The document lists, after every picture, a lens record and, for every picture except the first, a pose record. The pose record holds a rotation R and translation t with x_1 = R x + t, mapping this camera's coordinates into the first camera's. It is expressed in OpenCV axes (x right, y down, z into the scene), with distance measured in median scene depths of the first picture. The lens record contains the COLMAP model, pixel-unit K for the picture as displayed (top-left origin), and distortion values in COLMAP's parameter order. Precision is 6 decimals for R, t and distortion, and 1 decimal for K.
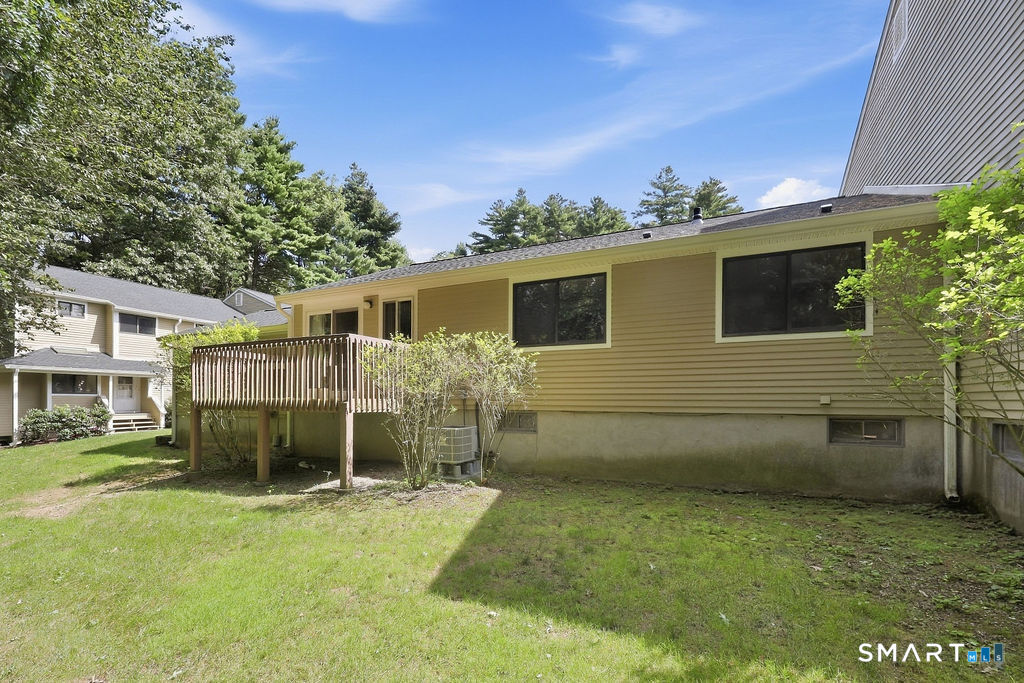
lens RADIAL K [[417.6, 0, 530.8], [0, 417.6, 393.4], [0, 0, 1]] dist [-0.004244, -0.000194]
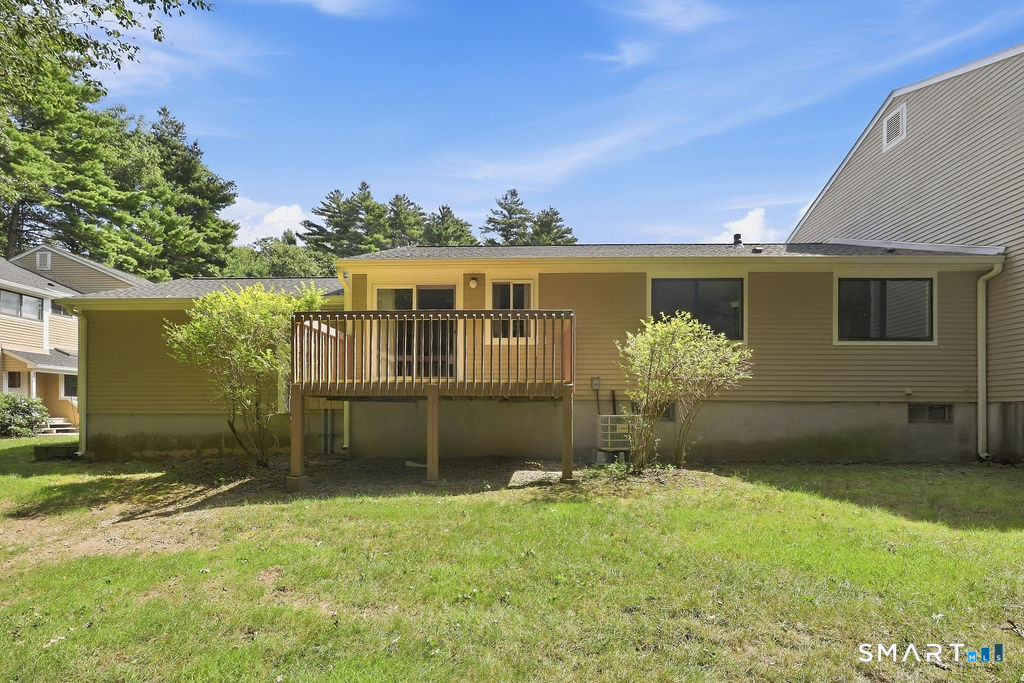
lens RADIAL K [[417.6, 0, 505.4], [0, 417.6, 411.4], [0, 0, 1]] dist [-0.004244, -0.000194]
pose [[0.931182, 0.003789, 0.364536, -0.122217], [-0.008803, 0.999888, 0.012094, 0.009348], [-0.364449, -0.014470, 0.931111, 0.026127]]
